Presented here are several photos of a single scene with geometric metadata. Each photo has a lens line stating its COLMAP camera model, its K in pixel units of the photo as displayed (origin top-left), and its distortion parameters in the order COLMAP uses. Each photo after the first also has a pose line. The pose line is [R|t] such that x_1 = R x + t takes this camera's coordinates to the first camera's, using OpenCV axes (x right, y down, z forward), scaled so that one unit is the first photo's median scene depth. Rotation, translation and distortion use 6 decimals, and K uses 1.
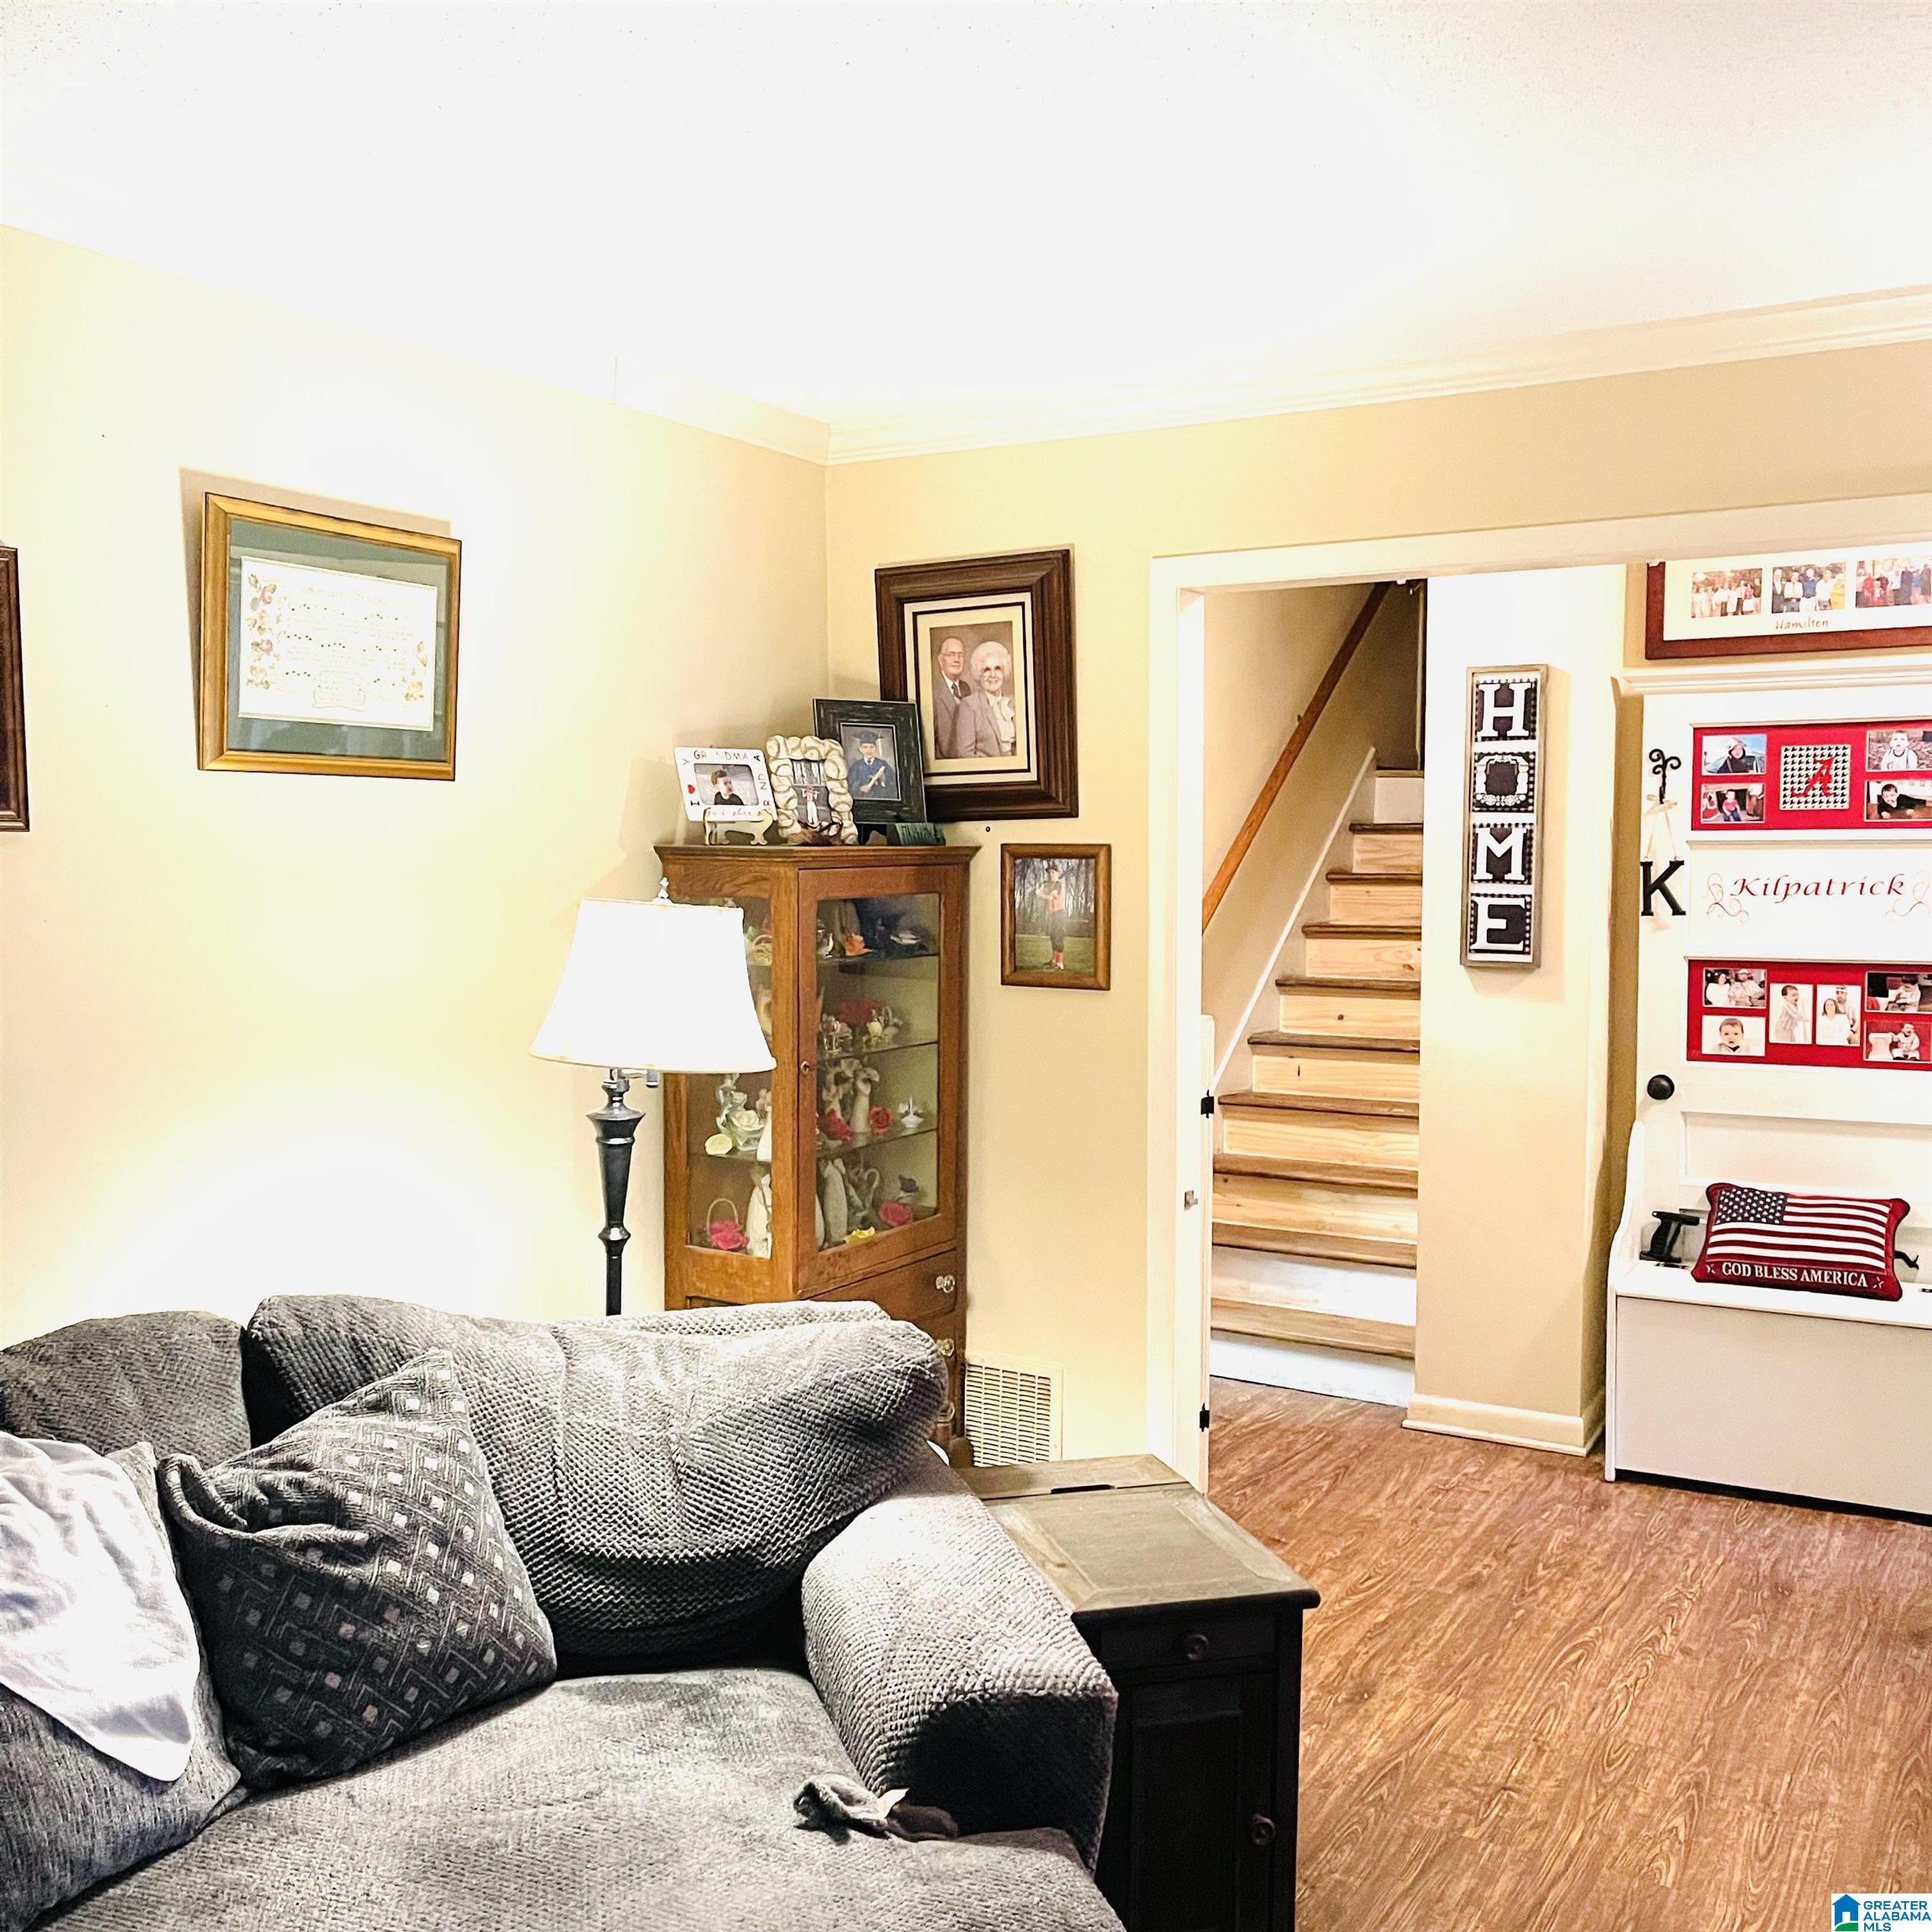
lens RADIAL K [[1949.4, 0, 984.9], [0, 1949.4, 961.4], [0, 0, 1]] dist [0.027646, 0.000000]
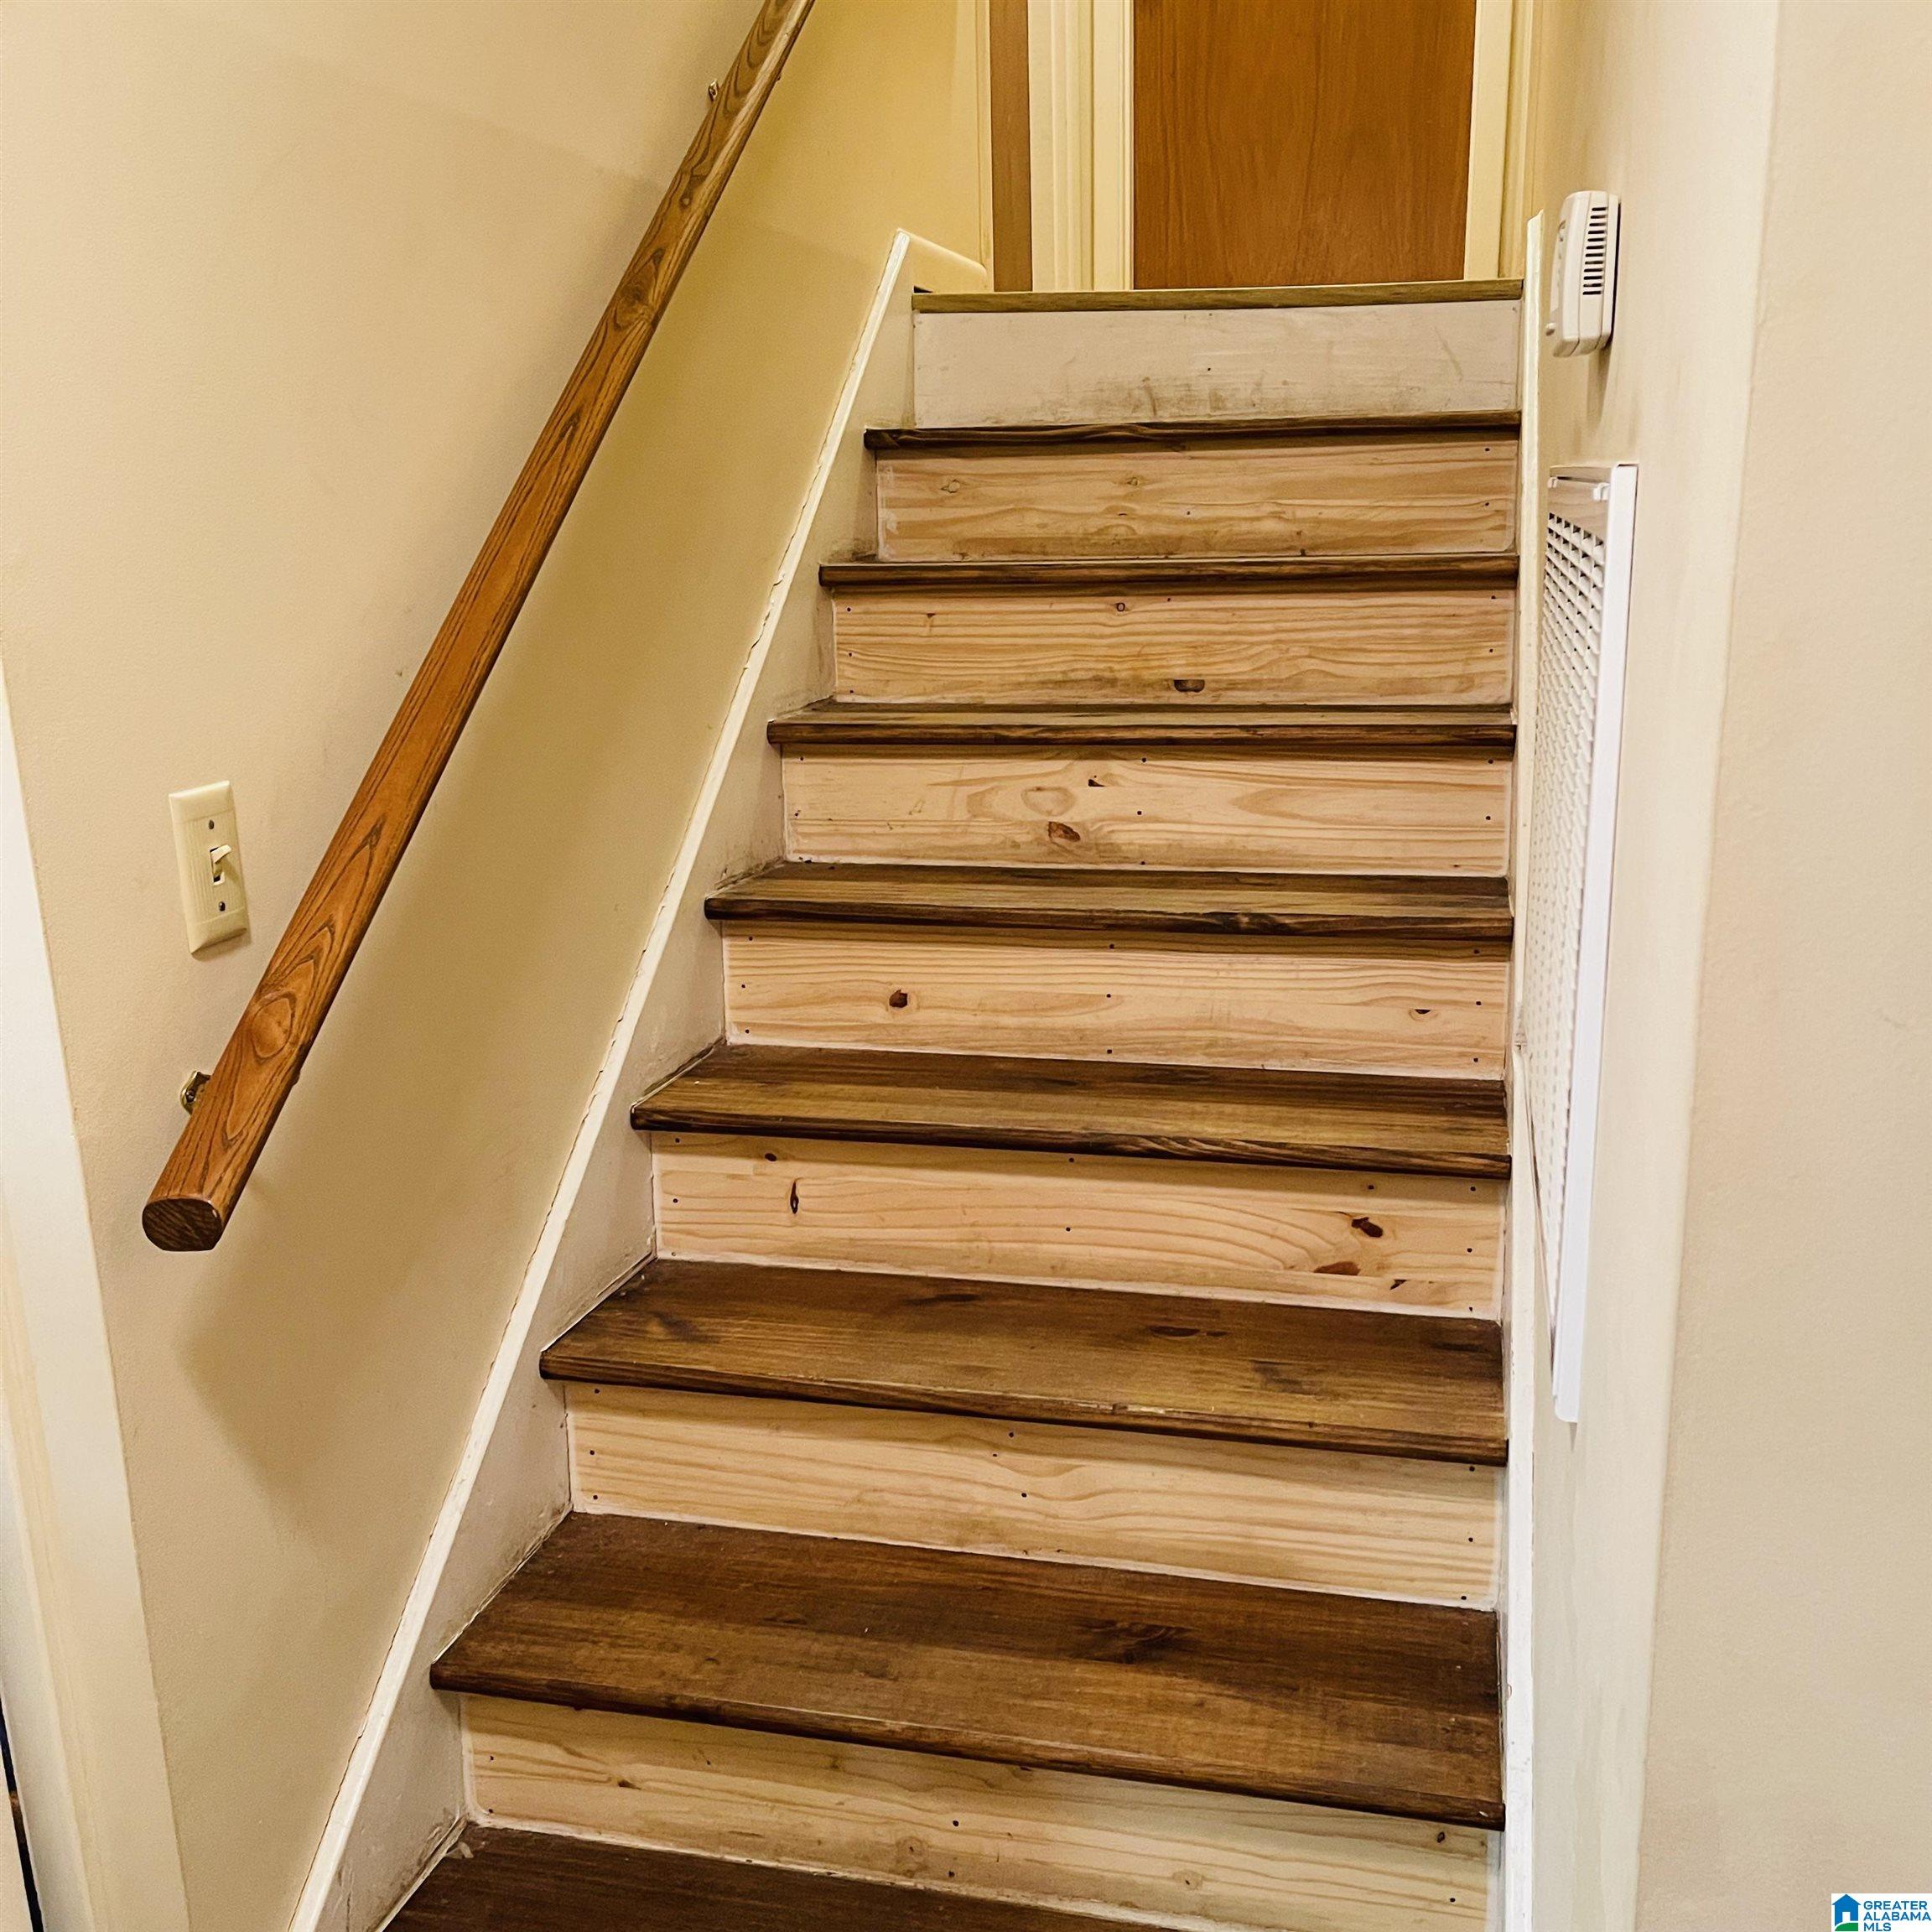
lens RADIAL K [[1949.4, 0, 967.7], [0, 1949.4, 969.3], [0, 0, 1]] dist [0.027646, 0.000000]
pose [[0.958590, -0.085235, 0.271736, 0.097792], [0.032155, 0.980454, 0.194103, -0.043416], [-0.282969, -0.177328, 0.942594, 0.654817]]
